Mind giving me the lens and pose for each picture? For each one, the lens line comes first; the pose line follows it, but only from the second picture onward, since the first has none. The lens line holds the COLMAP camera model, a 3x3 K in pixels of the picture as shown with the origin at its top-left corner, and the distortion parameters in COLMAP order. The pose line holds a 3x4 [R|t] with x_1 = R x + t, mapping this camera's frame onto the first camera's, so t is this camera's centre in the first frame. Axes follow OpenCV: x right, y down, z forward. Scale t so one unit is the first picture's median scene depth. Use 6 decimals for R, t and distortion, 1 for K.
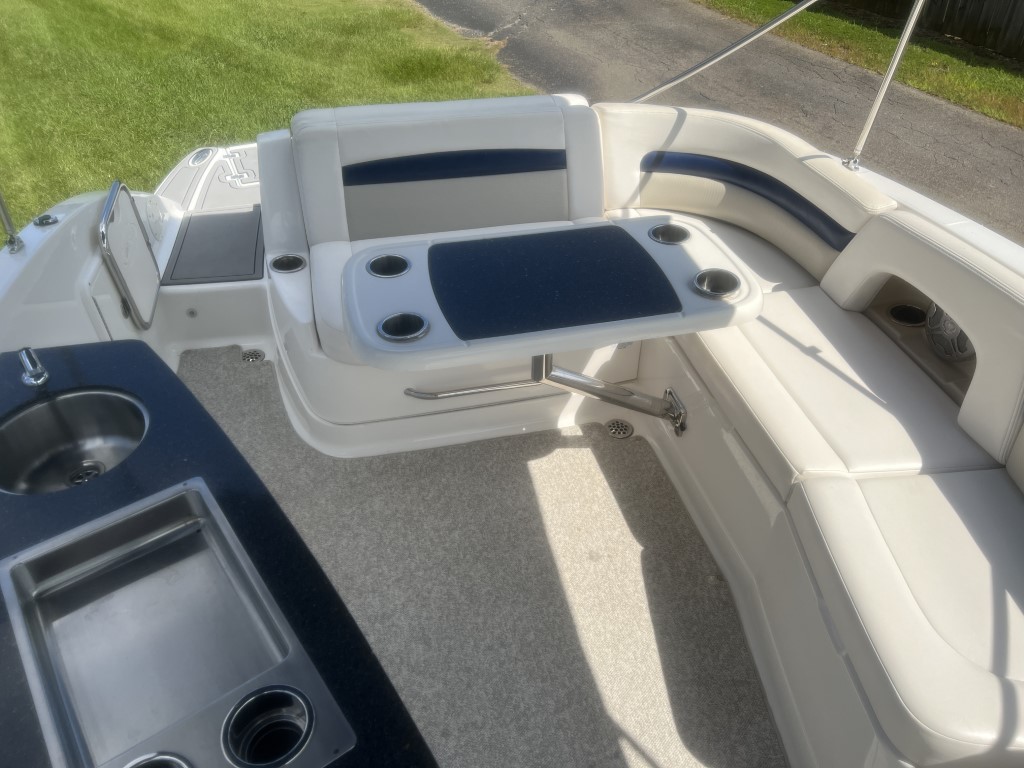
lens RADIAL K [[772.0, 0, 512.0], [0, 772.0, 384.0], [0, 0, 1]] dist [0.054122, -0.065878]
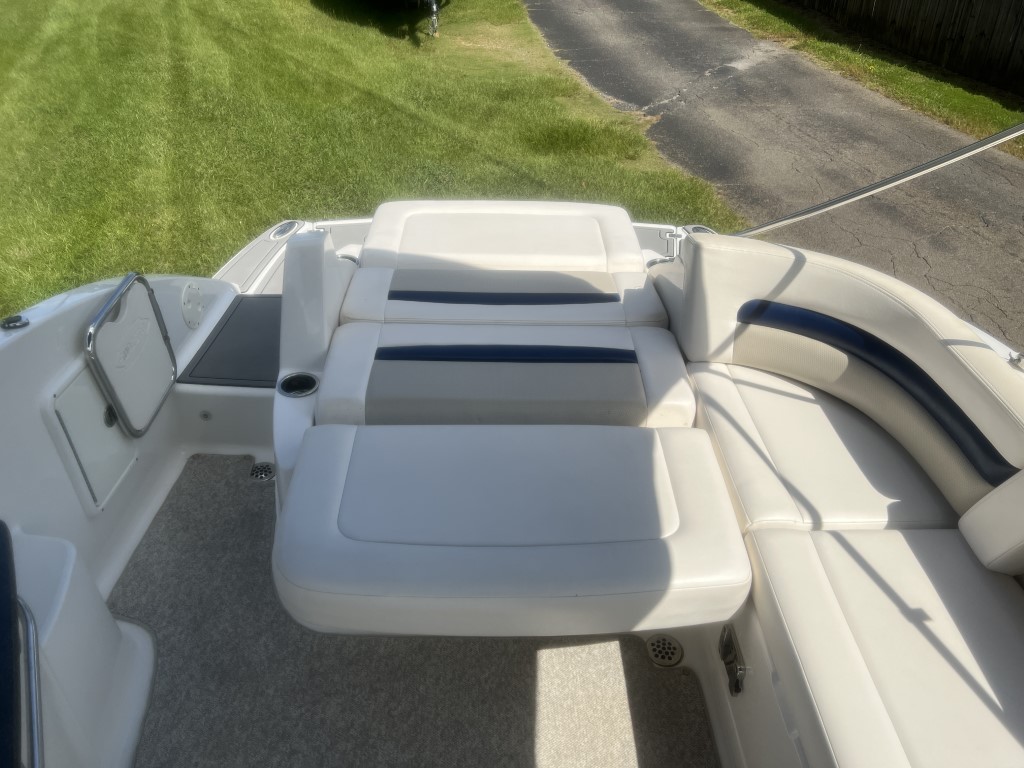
lens RADIAL K [[774.3, 0, 511.8], [0, 774.3, 377.2], [0, 0, 1]] dist [0.019401, -0.009751]
pose [[0.976033, 0.130624, -0.174063, 0.052386], [-0.142948, 0.987898, -0.060199, -0.083370], [0.164093, 0.083638, 0.982893, 0.111178]]
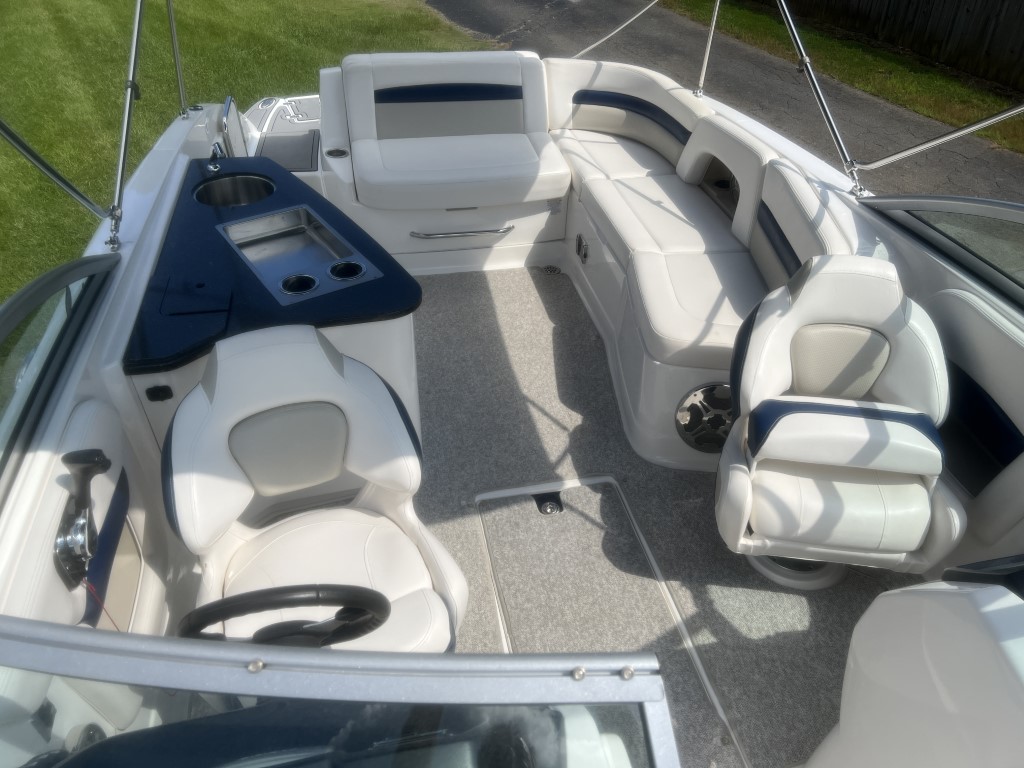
lens RADIAL K [[772.0, 0, 512.0], [0, 772.0, 384.0], [0, 0, 1]] dist [0.054122, -0.065878]
pose [[0.999488, 0.029589, -0.012150, 0.050859], [-0.029817, 0.999374, -0.019065, 0.182800], [0.011579, 0.019417, 0.999744, -0.298717]]
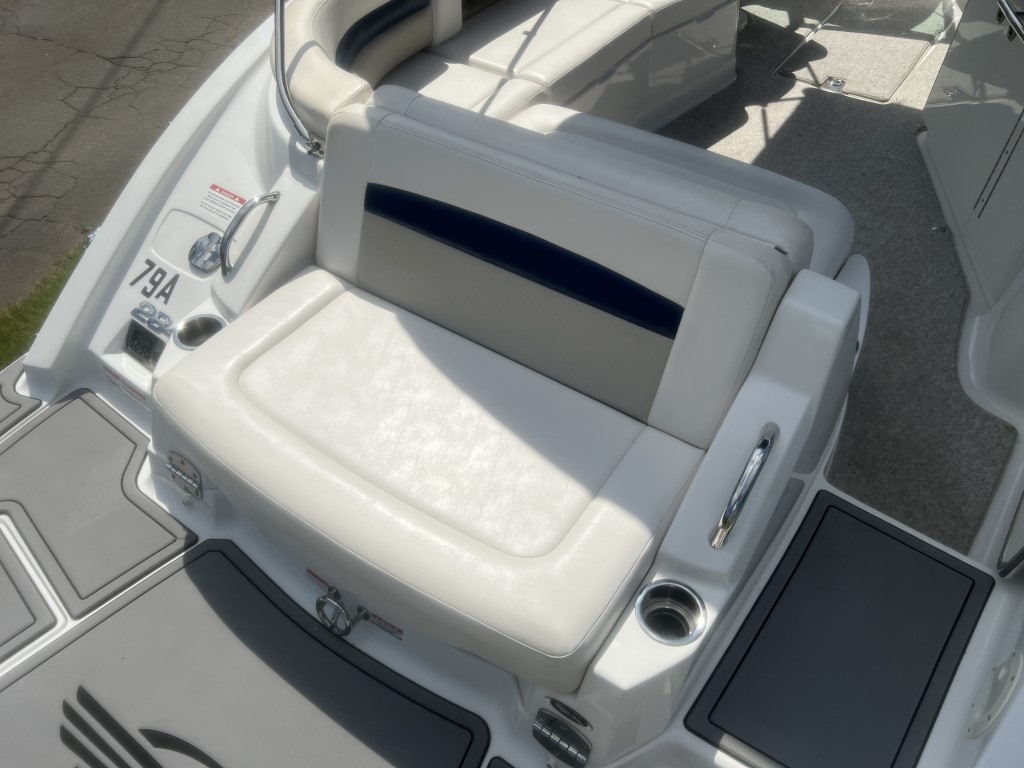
lens RADIAL K [[772.0, 0, 512.0], [0, 772.0, 384.0], [0, 0, 1]] dist [0.054122, -0.065878]
pose [[-0.665373, -0.550761, 0.503926, -0.280594], [0.462964, 0.225108, 0.857316, -0.508090], [-0.585614, 0.803734, 0.105202, 0.667690]]
